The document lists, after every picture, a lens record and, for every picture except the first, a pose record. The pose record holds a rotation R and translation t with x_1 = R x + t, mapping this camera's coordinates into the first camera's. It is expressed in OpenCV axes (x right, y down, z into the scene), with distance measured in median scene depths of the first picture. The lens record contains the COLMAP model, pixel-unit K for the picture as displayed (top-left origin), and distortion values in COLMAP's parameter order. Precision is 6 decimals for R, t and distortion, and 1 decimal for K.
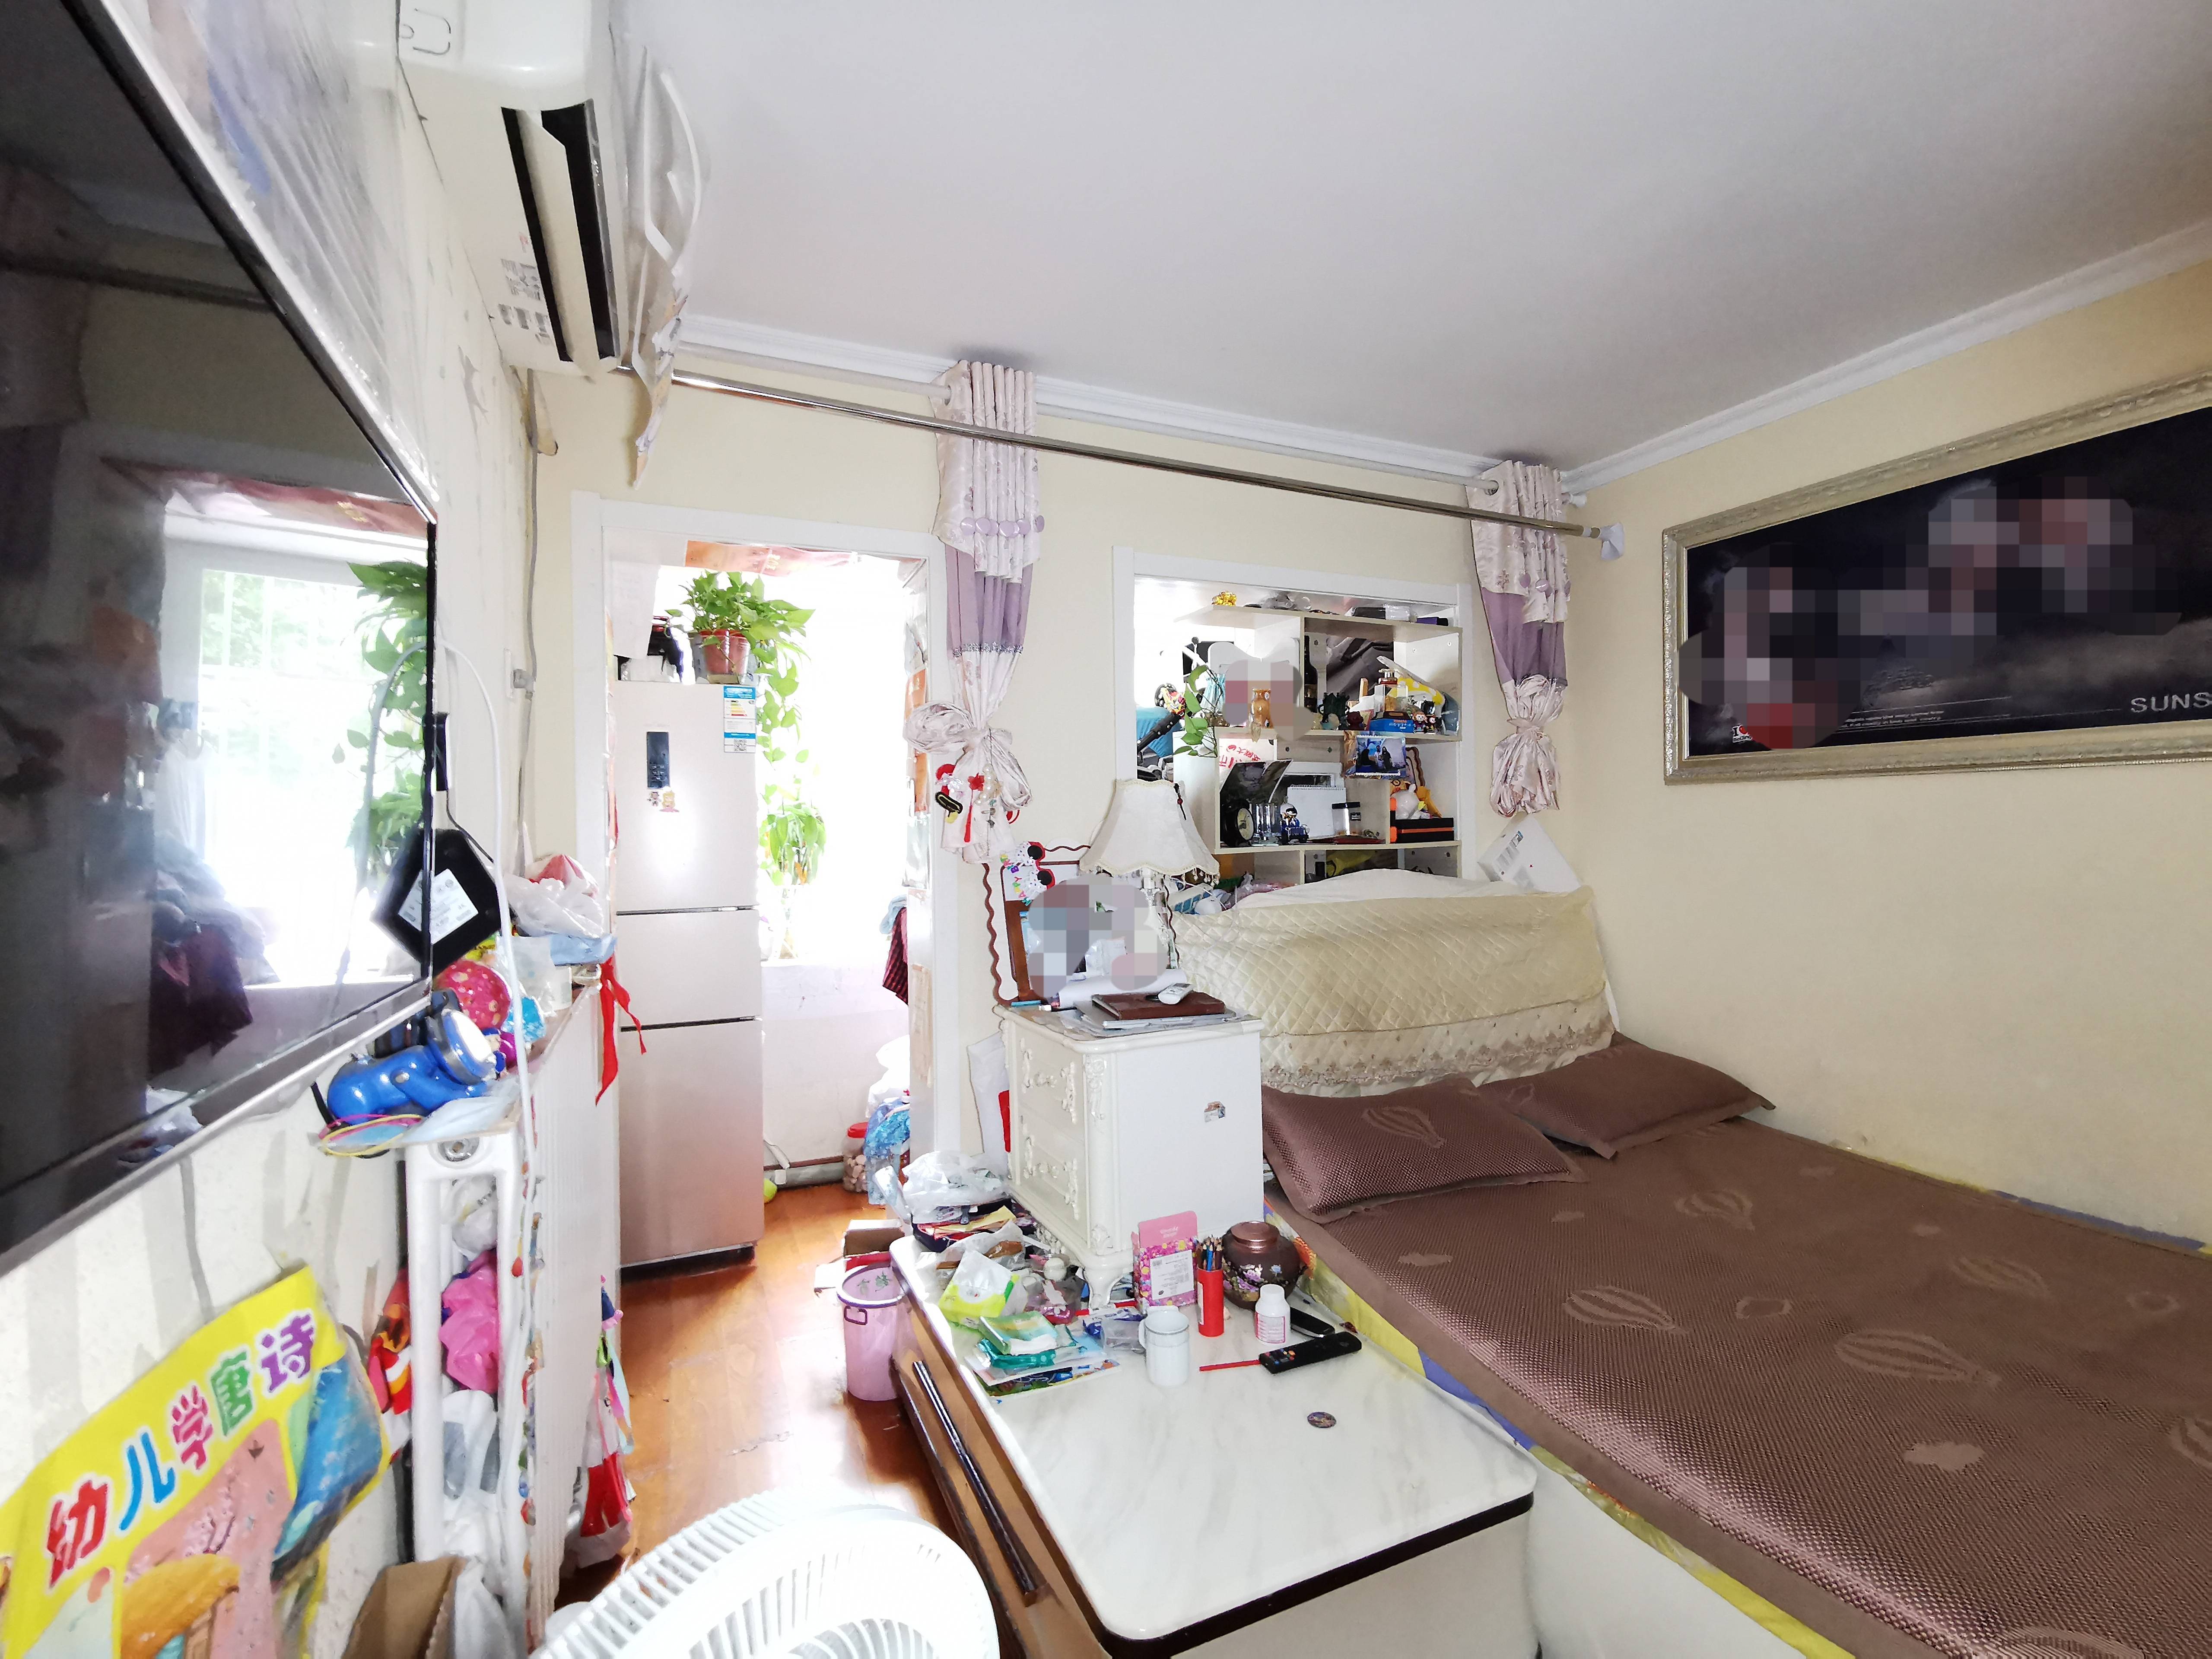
lens RADIAL K [[1012.1, 0, 1115.3], [0, 1012.1, 827.9], [0, 0, 1]] dist [0.004283, 0.000279]
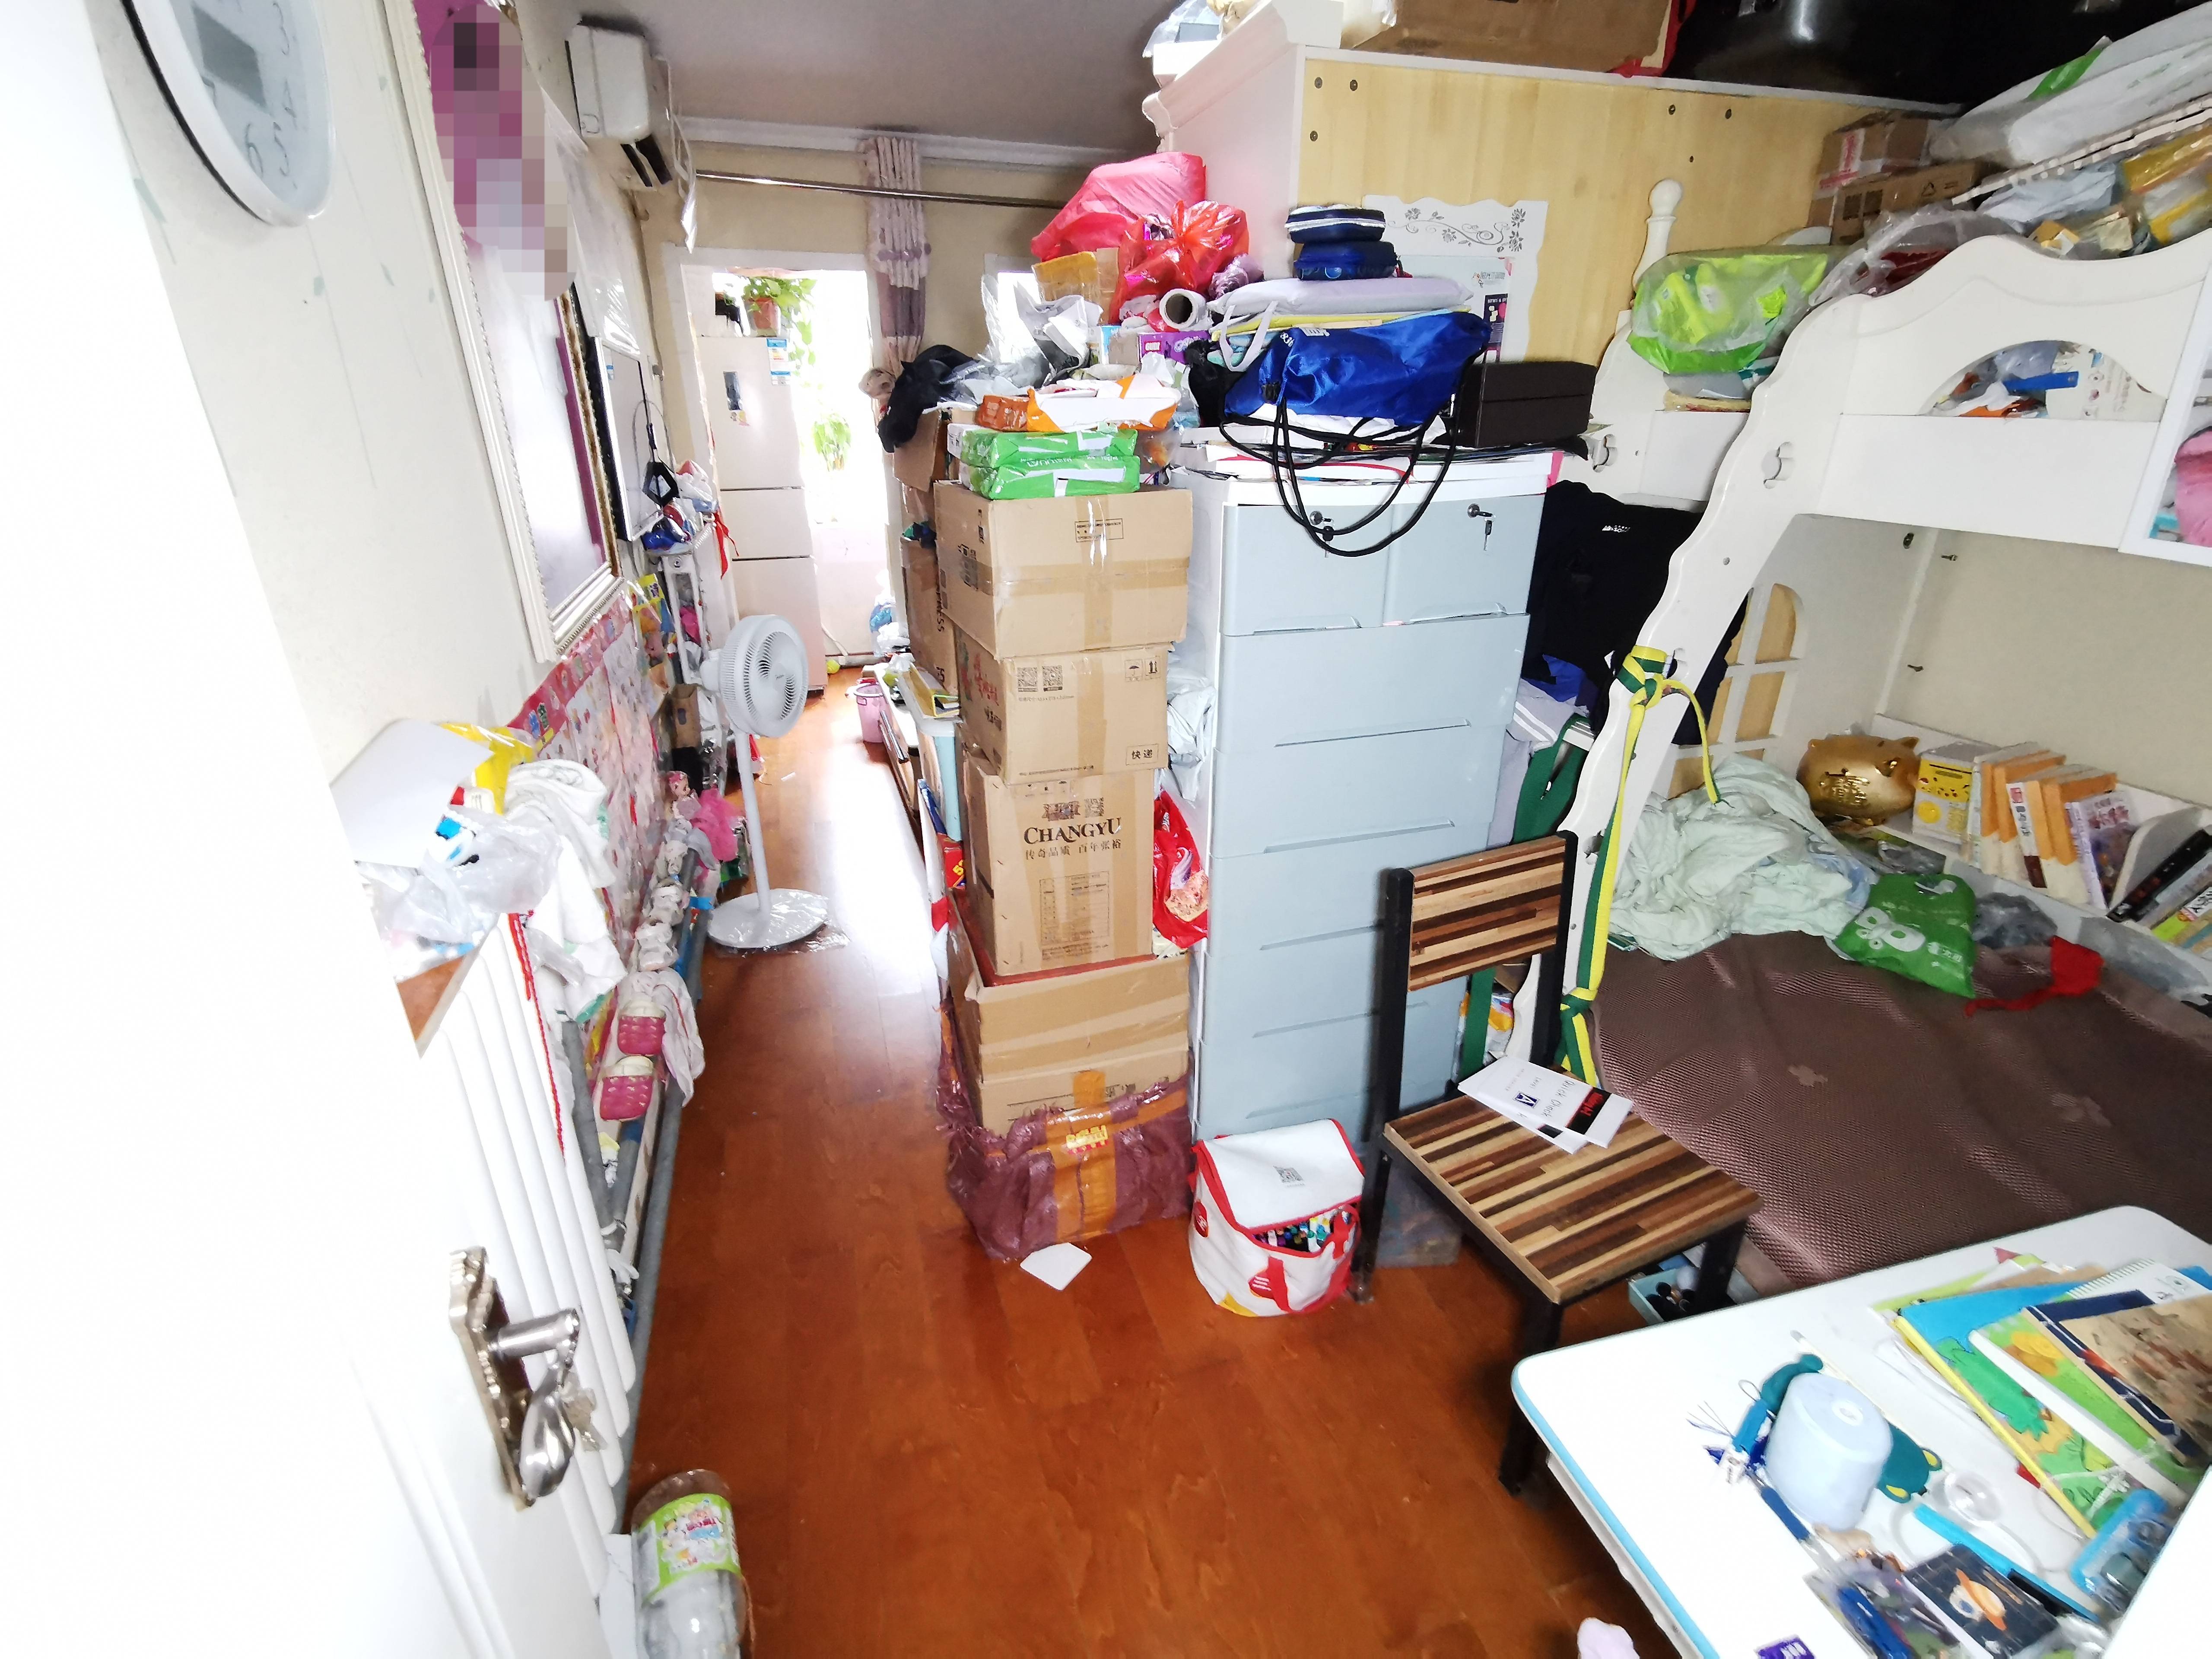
lens RADIAL K [[1012.1, 0, 1111.6], [0, 1012.1, 833.8], [0, 0, 1]] dist [0.004283, 0.000279]
pose [[0.992681, 0.055555, -0.107229, 0.459836], [-0.008887, 0.919107, 0.393908, -0.075020], [0.120439, -0.390072, 0.912874, -0.866295]]
